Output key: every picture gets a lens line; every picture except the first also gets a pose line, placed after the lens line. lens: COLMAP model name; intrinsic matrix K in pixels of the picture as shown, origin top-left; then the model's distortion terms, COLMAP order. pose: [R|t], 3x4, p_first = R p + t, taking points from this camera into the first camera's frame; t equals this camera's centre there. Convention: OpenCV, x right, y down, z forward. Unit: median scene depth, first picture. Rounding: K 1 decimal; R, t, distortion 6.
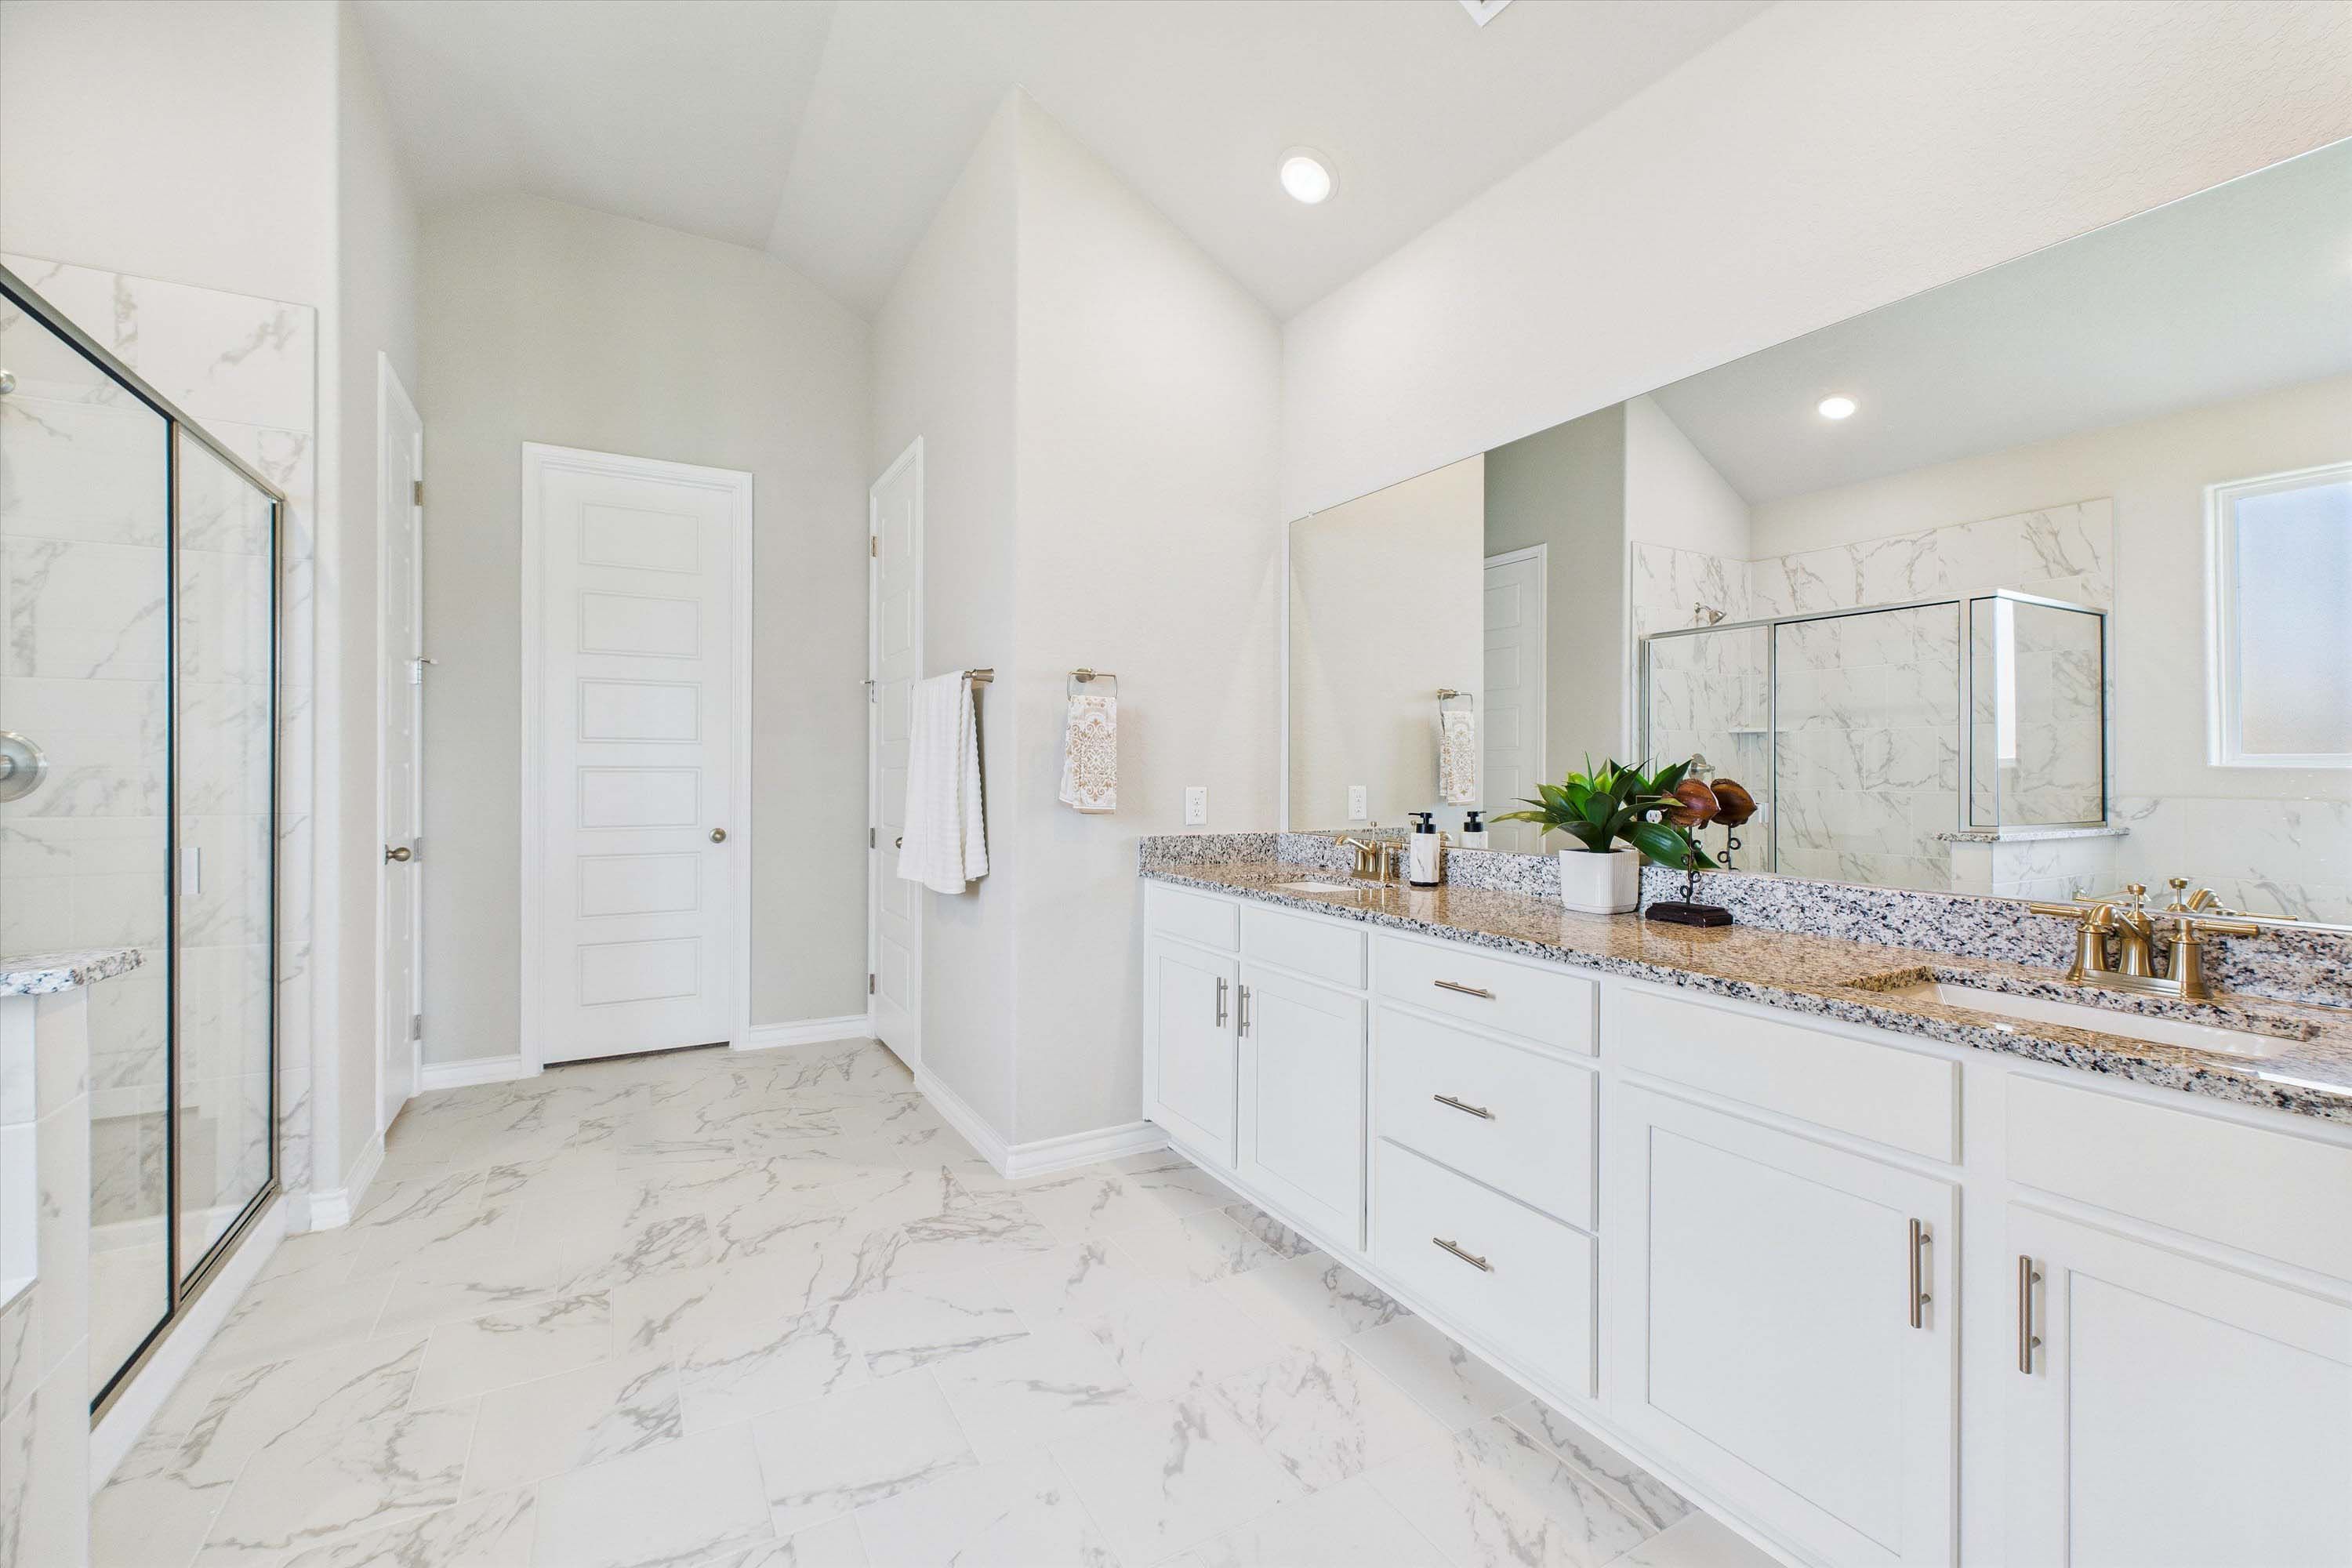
lens RADIAL K [[1007.5, 0, 1185.6], [0, 1007.5, 750.8], [0, 0, 1]] dist [-0.000701, -0.000152]
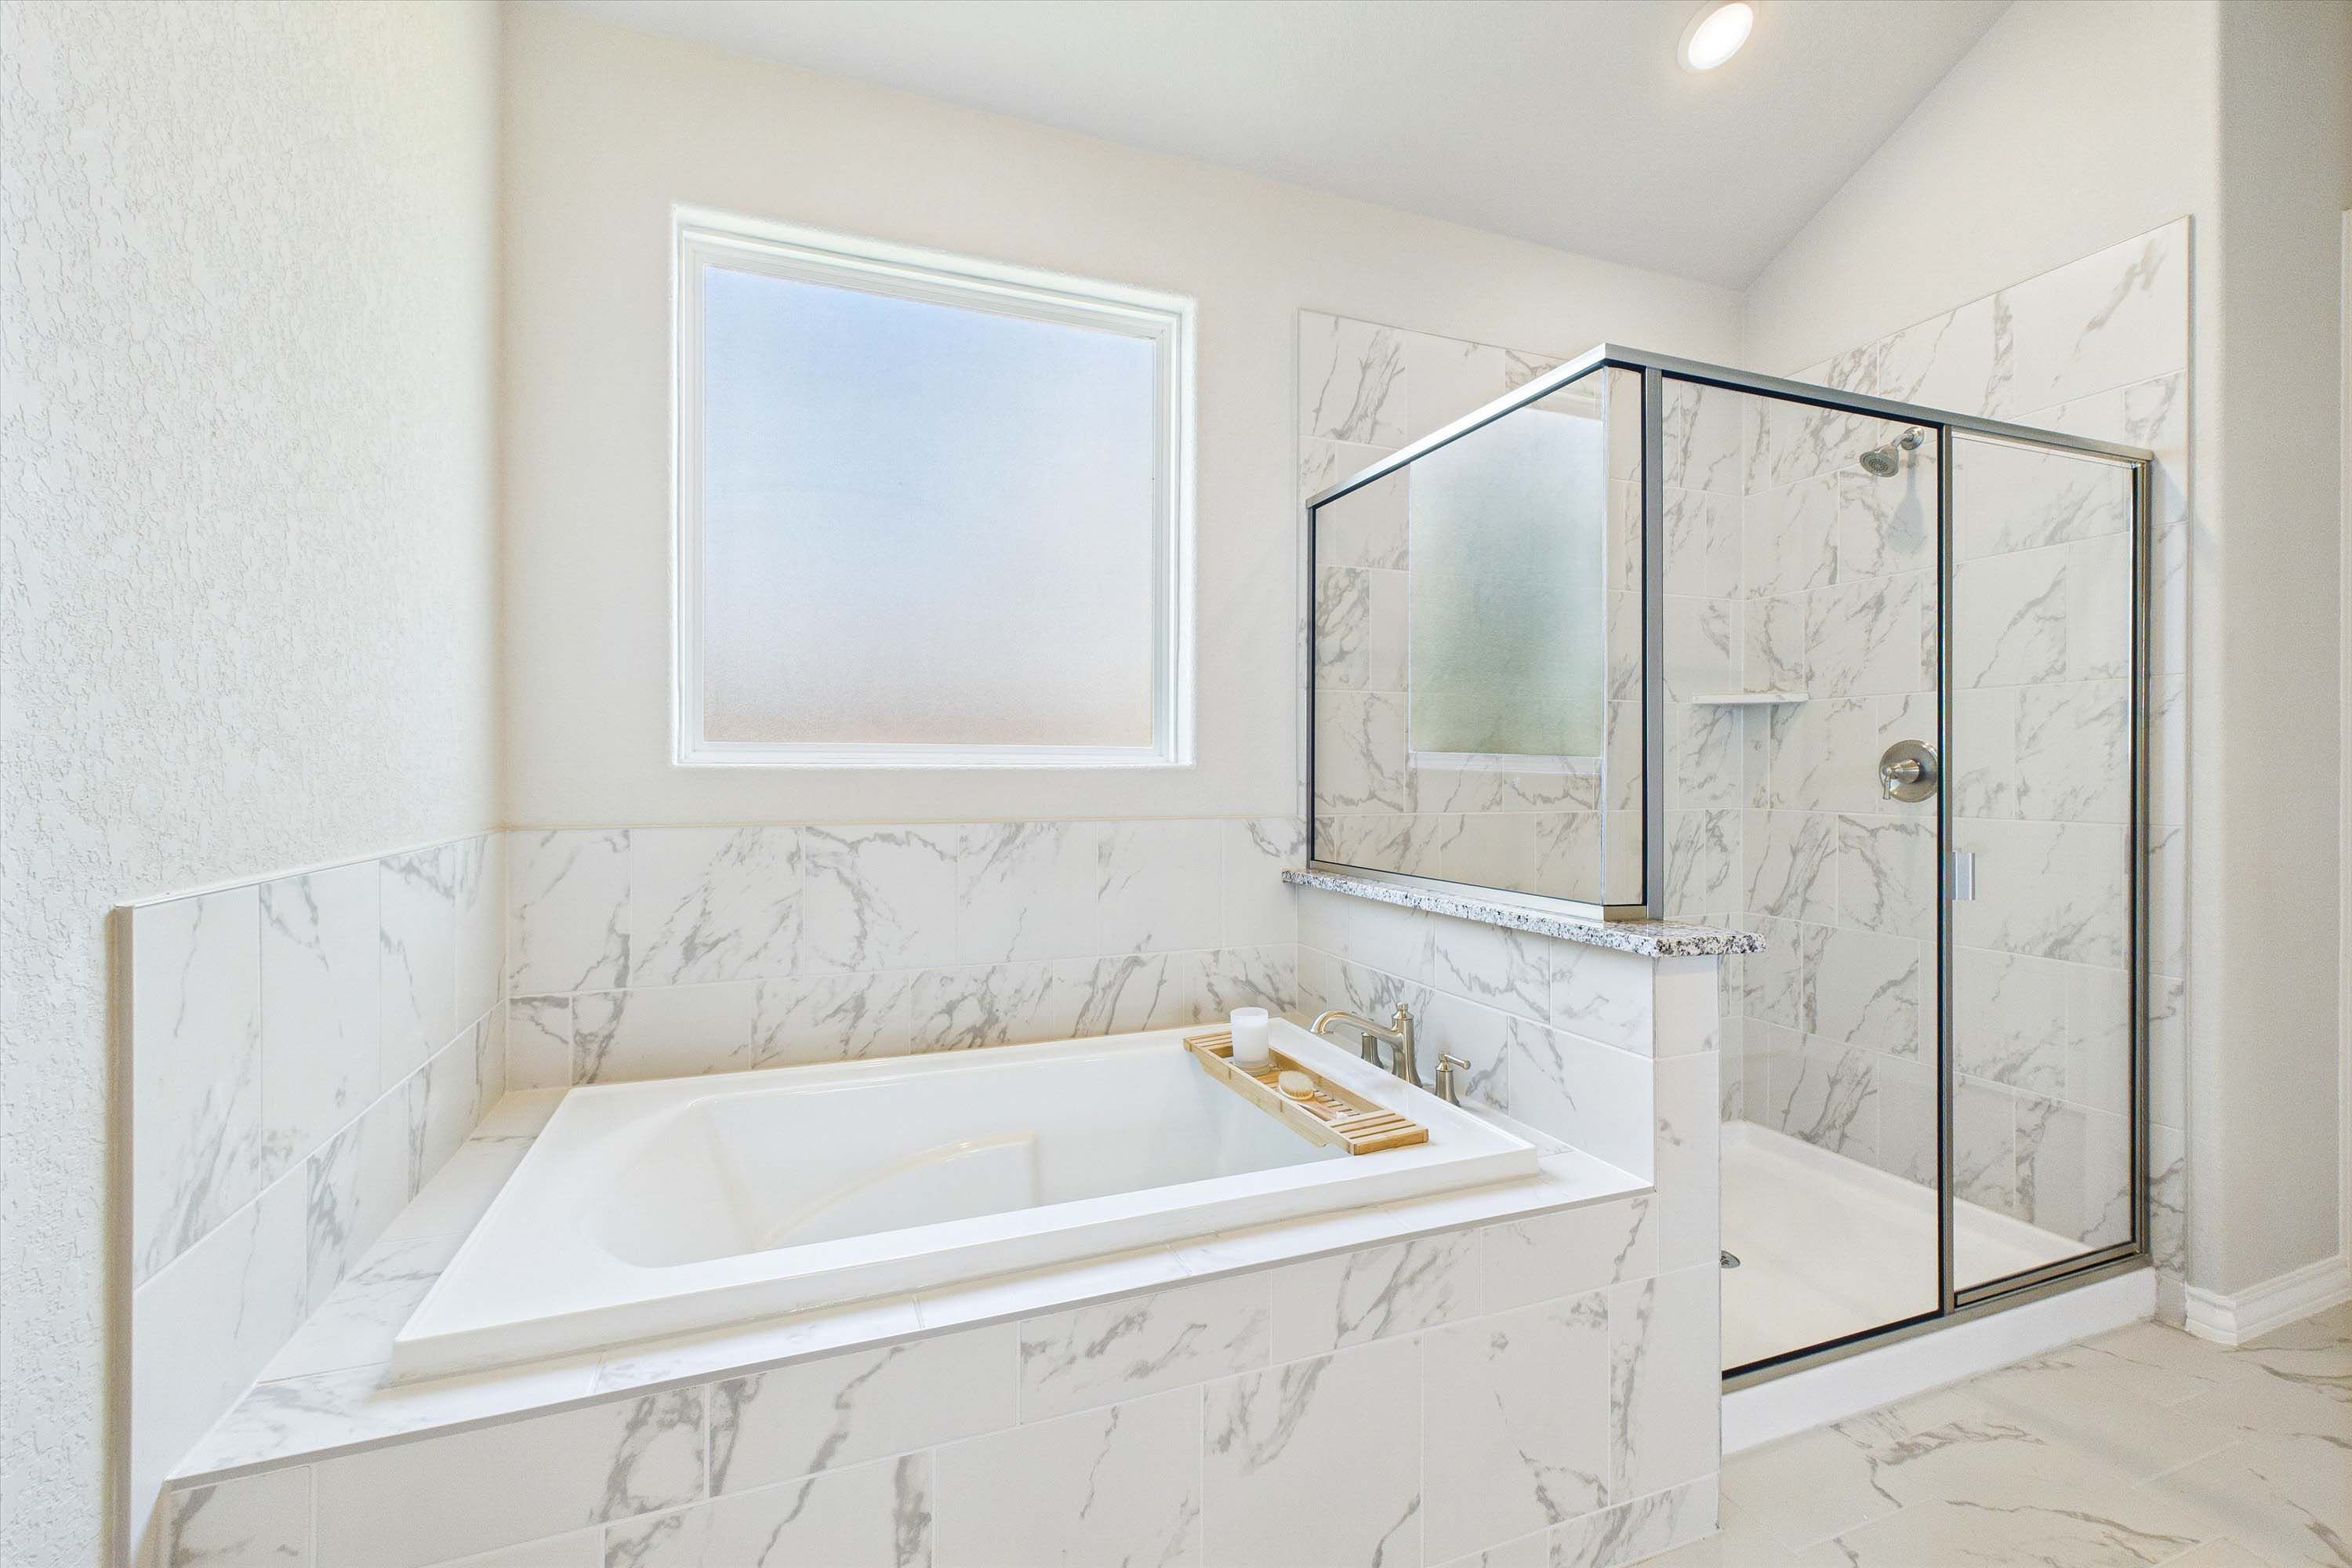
lens RADIAL K [[990.9, 0, 1175.9], [0, 990.9, 770.4], [0, 0, 1]] dist [0.000877, 0.000075]
pose [[-0.160157, -0.005480, -0.987076, 0.075133], [0.018641, 0.999789, -0.008575, 0.008086], [0.986916, -0.019774, -0.160021, 0.320631]]
